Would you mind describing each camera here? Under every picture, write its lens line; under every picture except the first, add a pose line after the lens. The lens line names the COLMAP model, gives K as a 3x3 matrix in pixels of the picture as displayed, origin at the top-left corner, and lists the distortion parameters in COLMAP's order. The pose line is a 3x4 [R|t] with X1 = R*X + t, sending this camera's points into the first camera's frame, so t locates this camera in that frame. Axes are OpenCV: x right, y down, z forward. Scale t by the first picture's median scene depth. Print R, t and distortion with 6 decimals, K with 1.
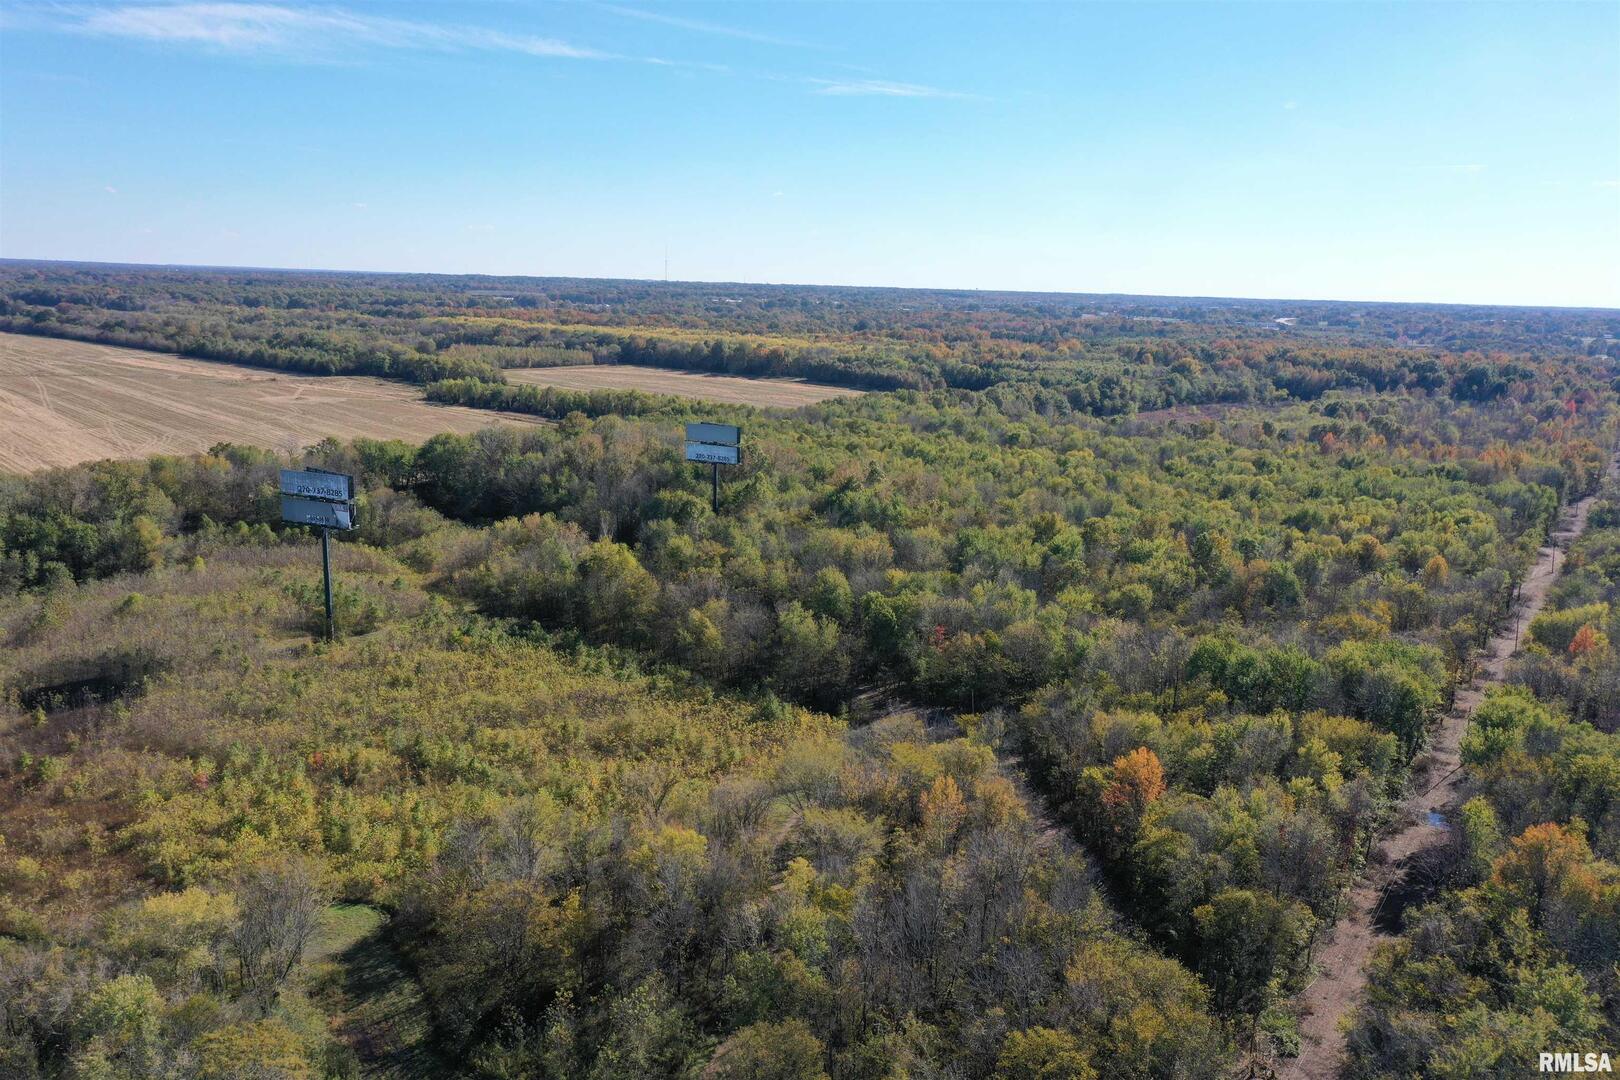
lens RADIAL K [[1303.7, 0, 800.2], [0, 1303.7, 544.5], [0, 0, 1]] dist [0.018452, 0.007661]
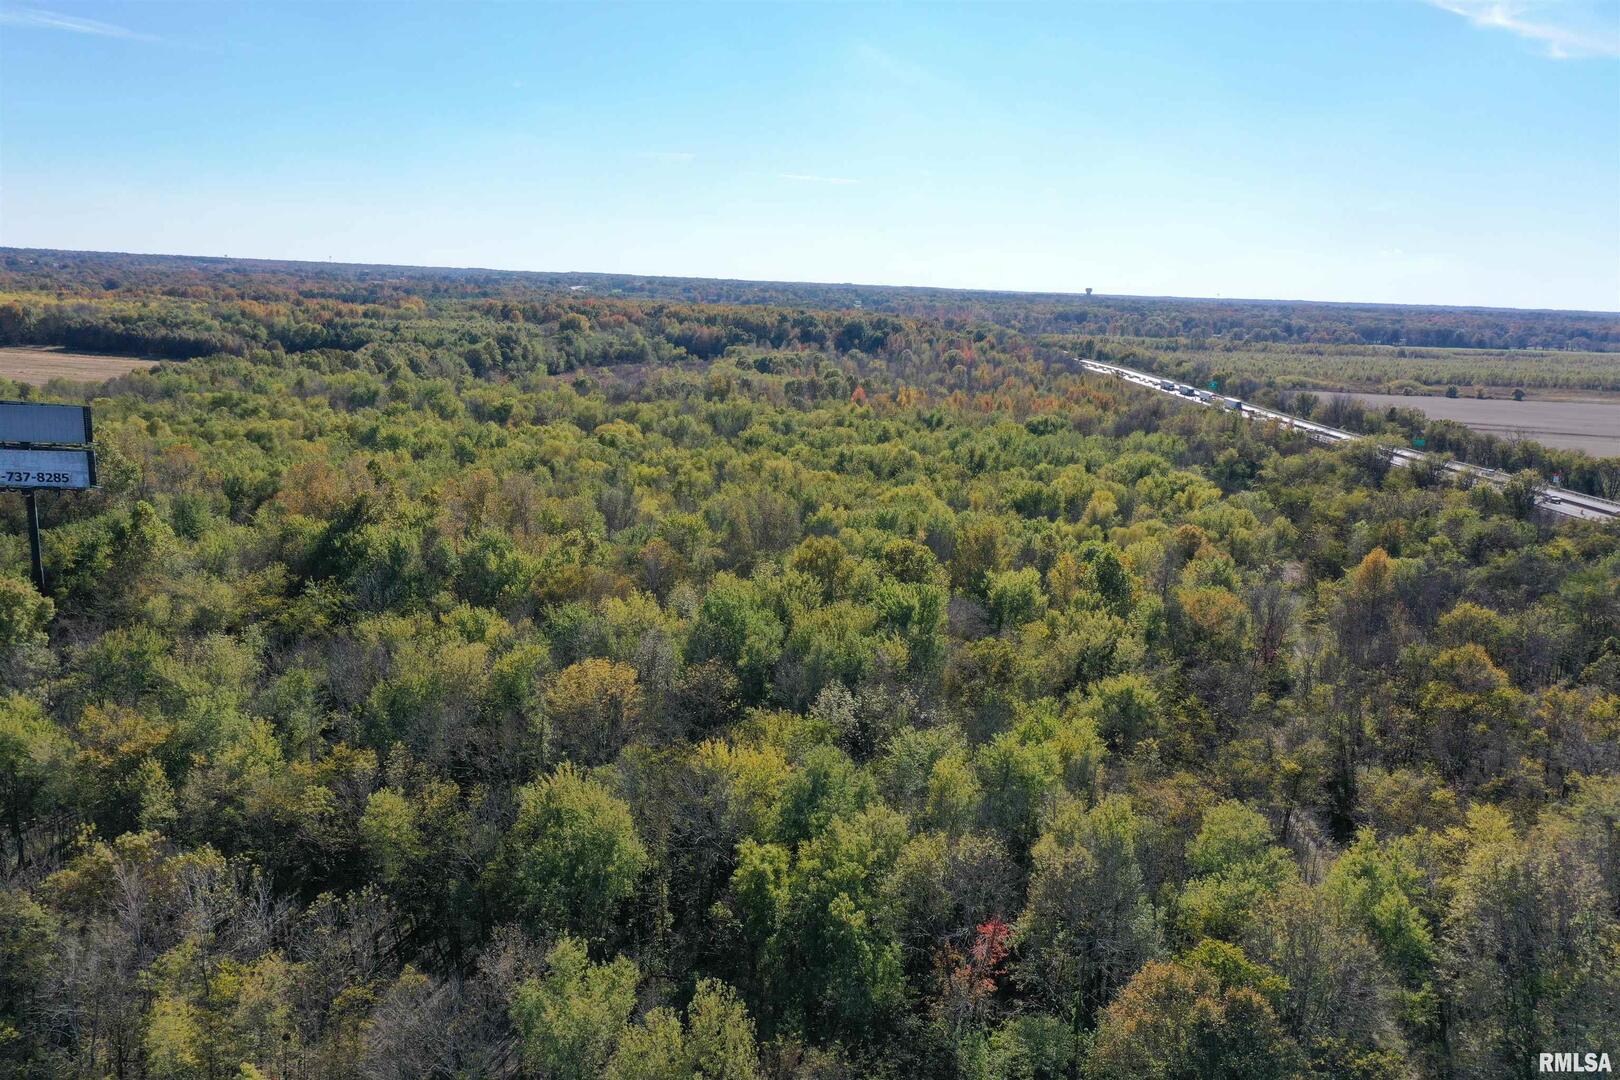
lens RADIAL K [[1303.7, 0, 810.4], [0, 1303.7, 541.1], [0, 0, 1]] dist [0.018452, 0.007661]
pose [[0.853423, -0.098724, 0.511784, -0.025640], [0.090059, 0.995060, 0.041772, -0.014807], [-0.513380, 0.010441, 0.858098, 0.178602]]
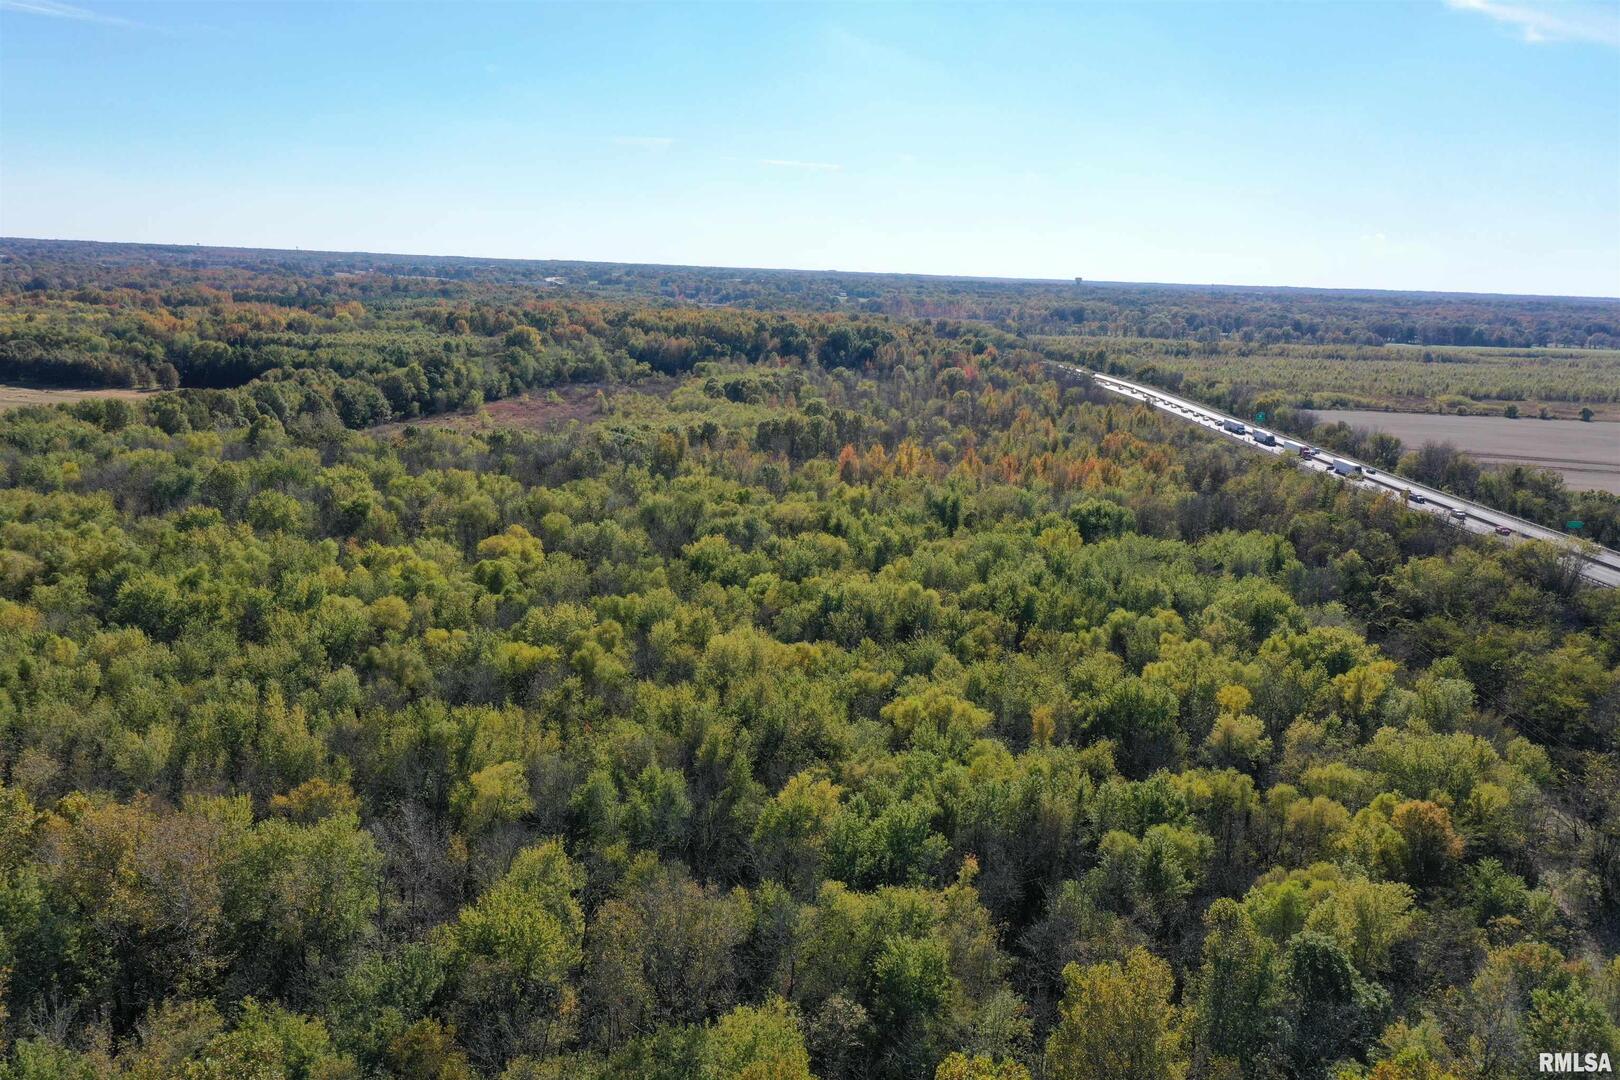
lens RADIAL K [[1303.7, 0, 810.5], [0, 1303.7, 540.5], [0, 0, 1]] dist [0.018452, 0.007661]
pose [[0.847068, -0.107915, 0.520414, 0.028030], [0.094142, 0.994151, 0.052919, -0.041748], [-0.523081, 0.004167, 0.852273, 0.258349]]
